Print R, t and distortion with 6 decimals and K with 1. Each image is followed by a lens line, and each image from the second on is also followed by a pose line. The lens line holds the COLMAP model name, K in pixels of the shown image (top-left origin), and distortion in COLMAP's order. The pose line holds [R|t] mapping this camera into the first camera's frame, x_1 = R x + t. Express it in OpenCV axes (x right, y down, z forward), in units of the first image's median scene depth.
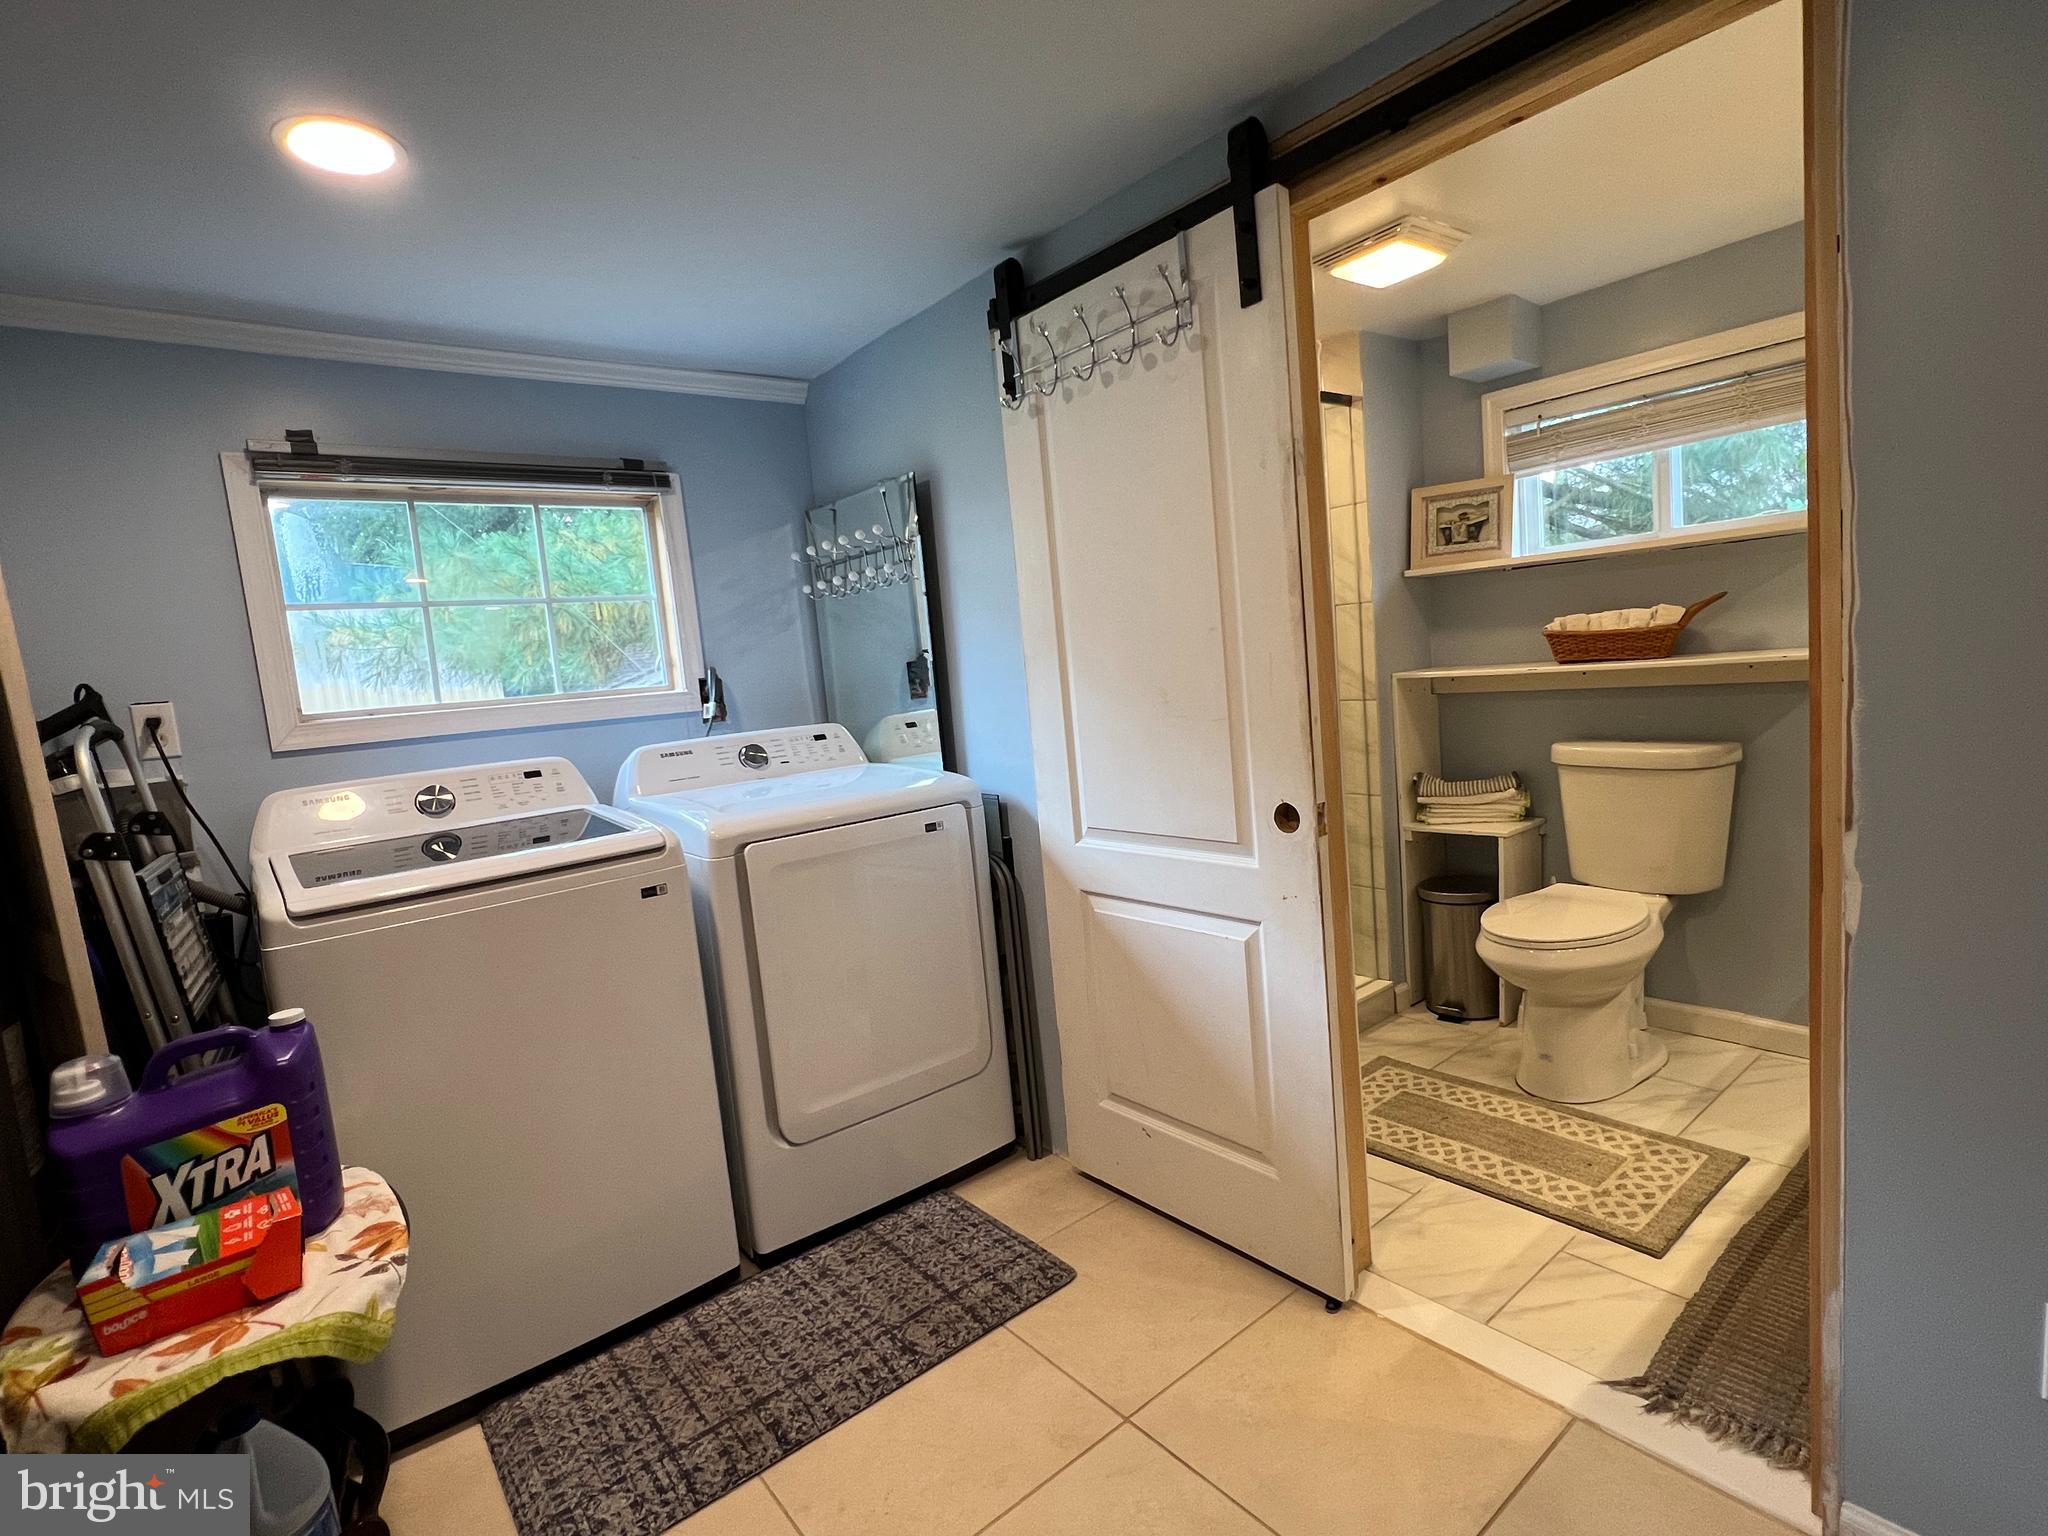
lens RADIAL K [[1002.3, 0, 1015.6], [0, 1002.3, 767.4], [0, 0, 1]] dist [-0.003564, 0.000625]
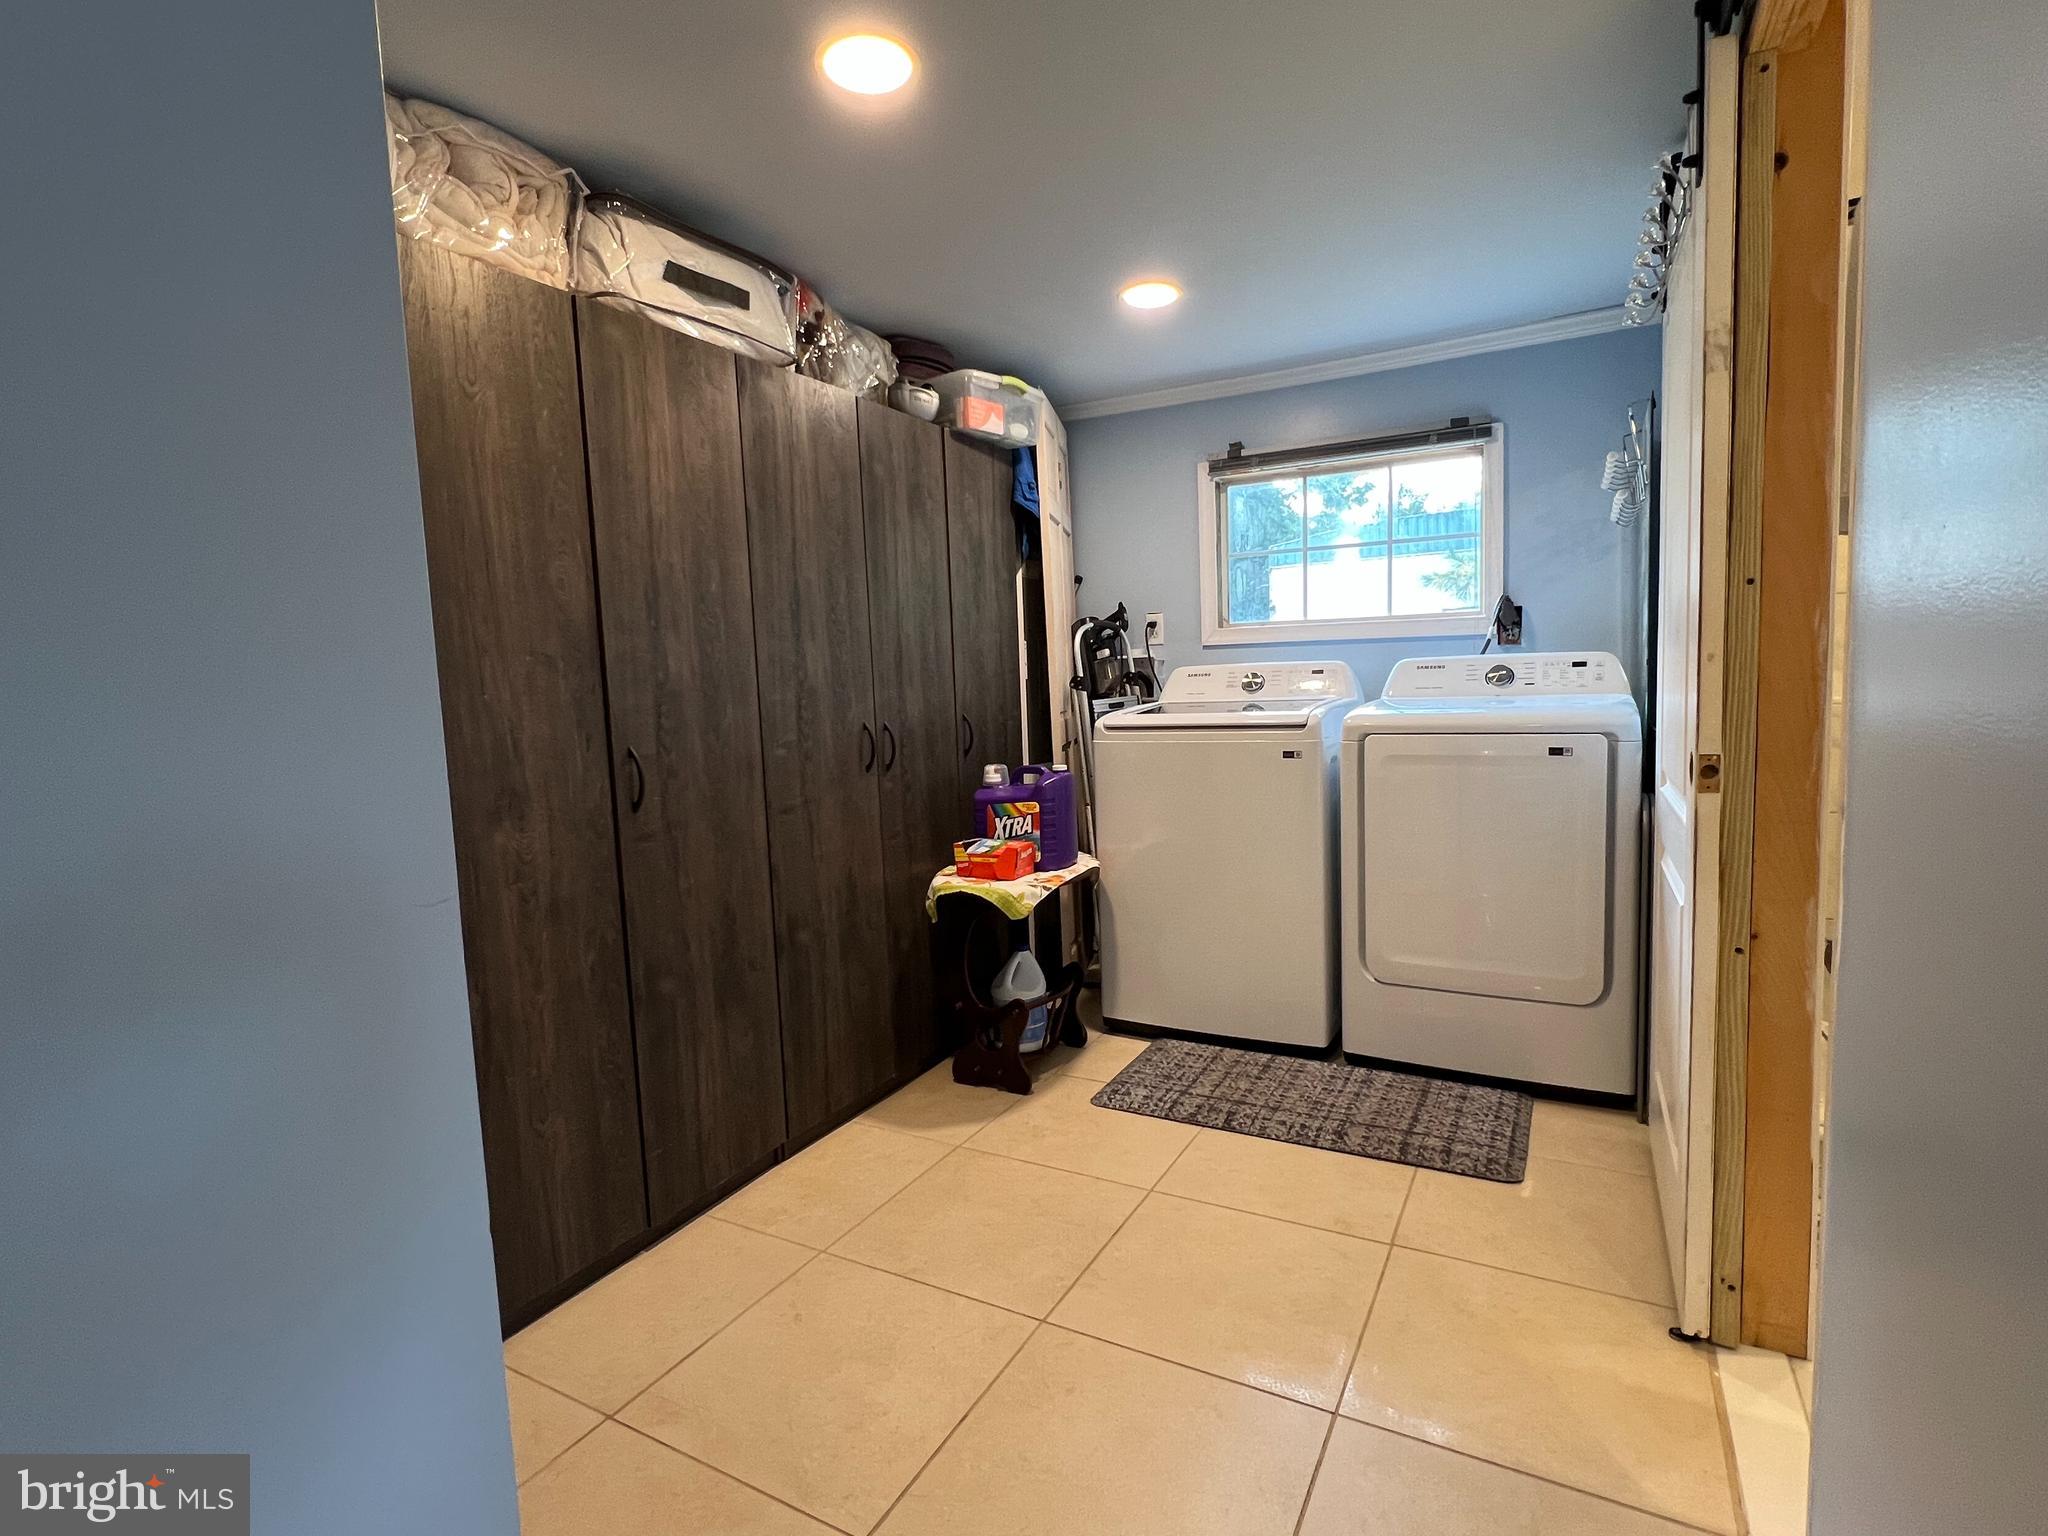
lens RADIAL K [[1002.3, 0, 1015.6], [0, 1002.3, 767.4], [0, 0, 1]] dist [-0.003564, 0.000625]
pose [[0.369683, 0.160472, -0.915196, 0.576780], [-0.098240, 0.986203, 0.133240, -0.005621], [0.923950, 0.040653, 0.380347, 0.080091]]
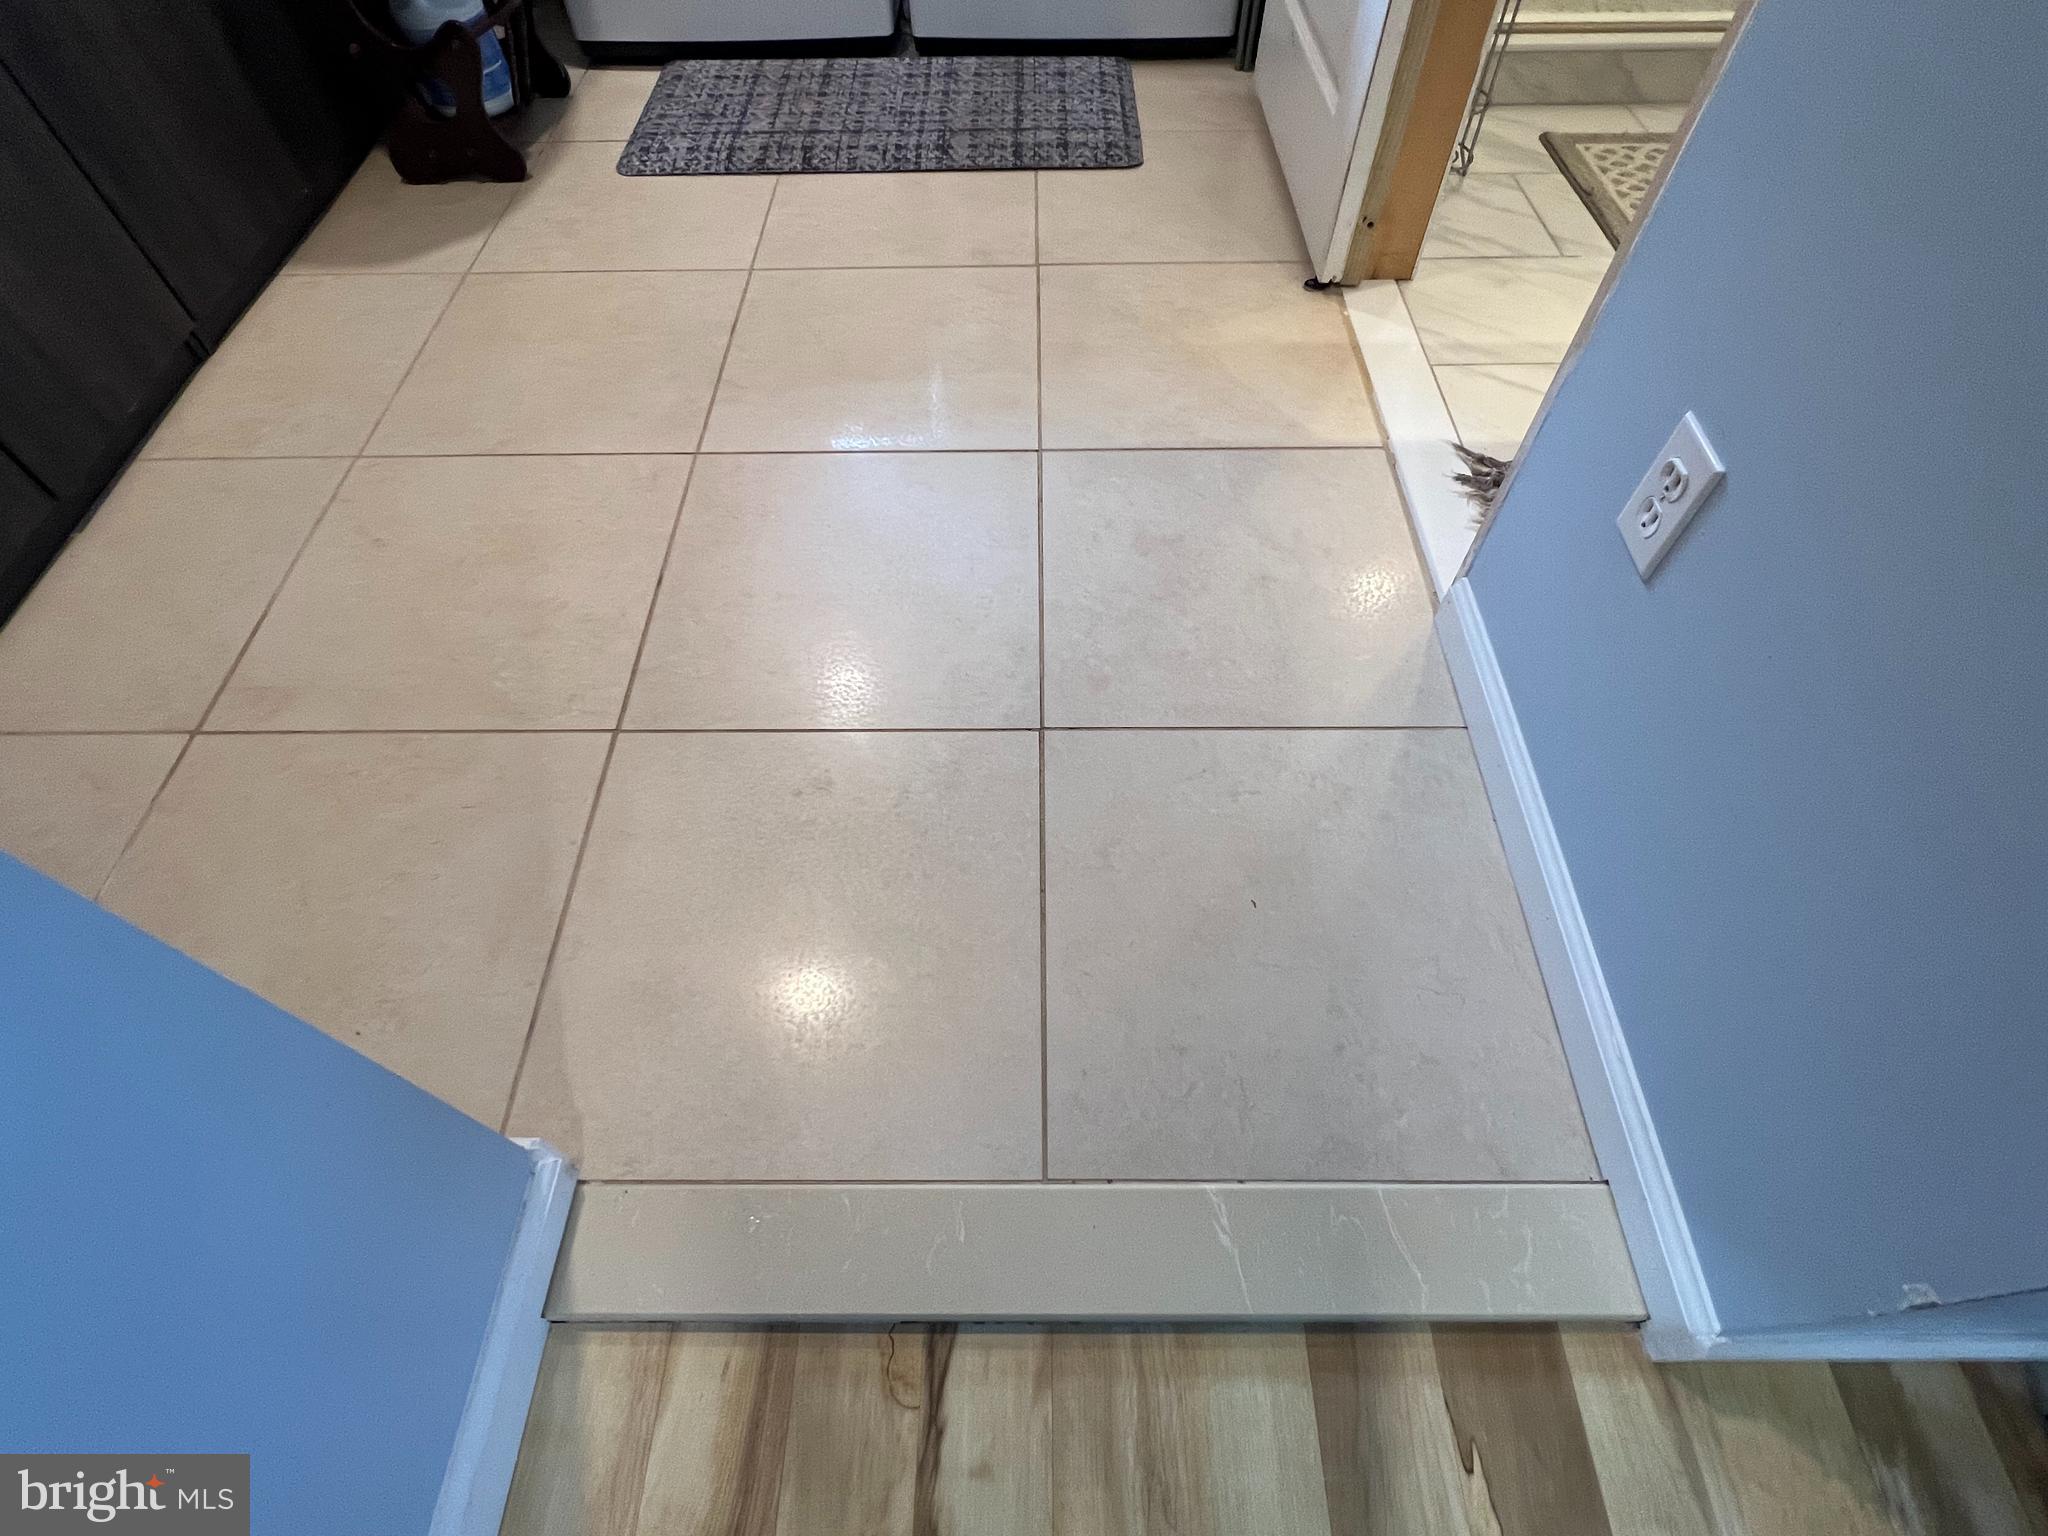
lens RADIAL K [[1002.3, 0, 1015.6], [0, 1002.3, 767.4], [0, 0, 1]] dist [-0.003564, 0.000625]
pose [[0.773826, 0.564511, -0.287264, 0.429391], [-0.132247, 0.587527, 0.798325, 0.079824], [0.619439, -0.579775, 0.529298, 0.080440]]
